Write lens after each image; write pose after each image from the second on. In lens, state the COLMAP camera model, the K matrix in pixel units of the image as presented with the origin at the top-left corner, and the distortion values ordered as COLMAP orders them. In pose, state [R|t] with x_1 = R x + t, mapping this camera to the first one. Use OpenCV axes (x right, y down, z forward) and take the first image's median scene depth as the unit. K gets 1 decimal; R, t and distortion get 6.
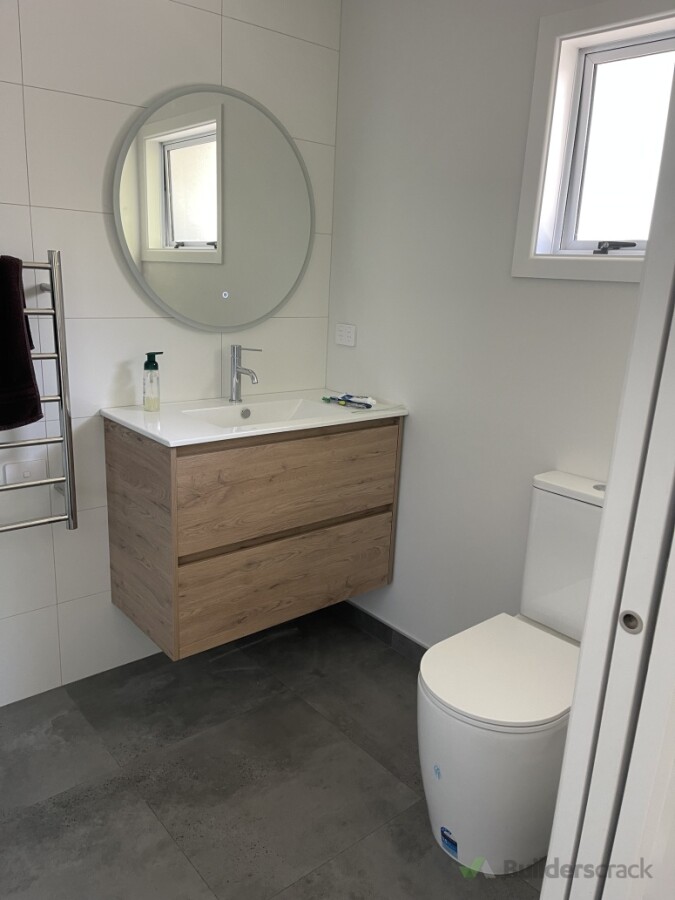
lens RADIAL K [[673.5, 0, 339.0], [0, 673.5, 453.9], [0, 0, 1]] dist [0.034339, -0.020723]
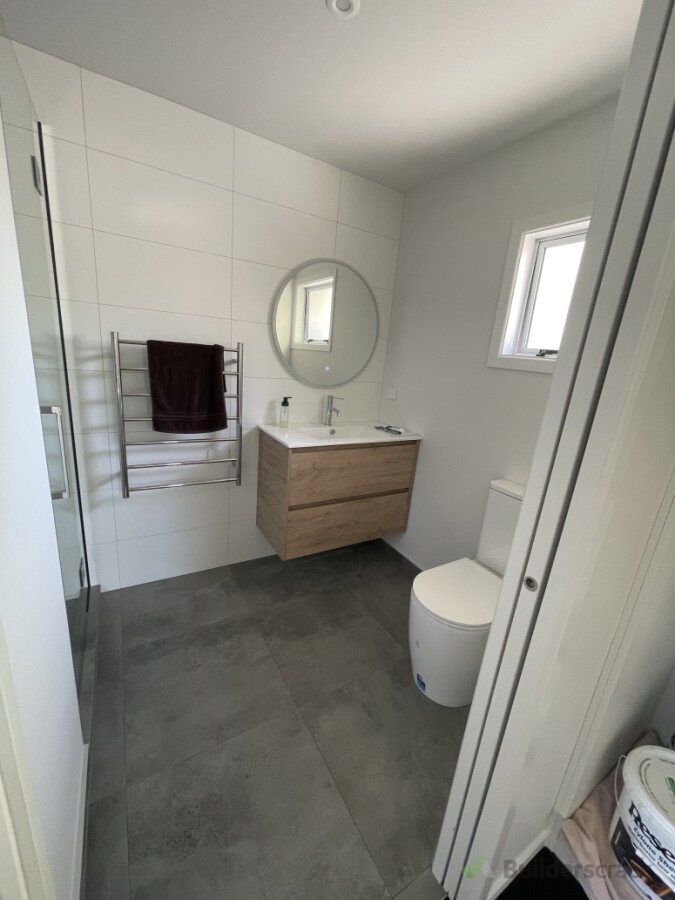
lens RADIAL K [[358.8, 0, 337.2], [0, 358.8, 447.8], [0, 0, 1]] dist [-0.000818, -0.000859]
pose [[0.985771, 0.080880, -0.147357, 0.028163], [-0.082646, 0.996562, -0.005896, -0.014717], [0.146373, 0.017990, 0.989066, 0.026703]]
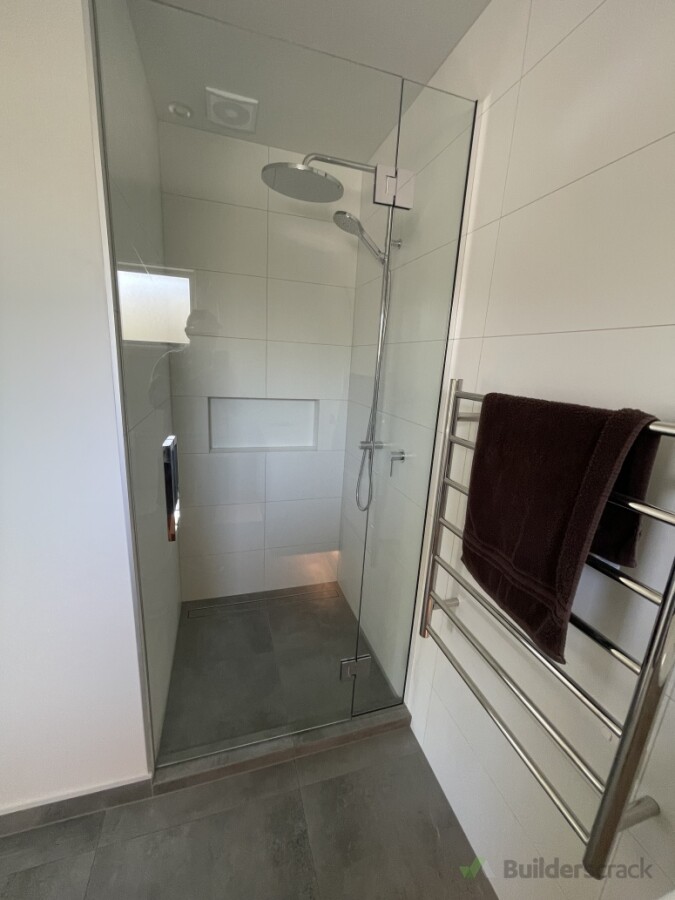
lens RADIAL K [[358.8, 0, 336.0], [0, 358.8, 449.6], [0, 0, 1]] dist [-0.000818, -0.000859]
pose [[-0.391198, 0.152779, -0.907537, -0.100060], [-0.307793, 0.907618, 0.285469, -0.249975], [0.867310, 0.391009, -0.308034, 0.824300]]
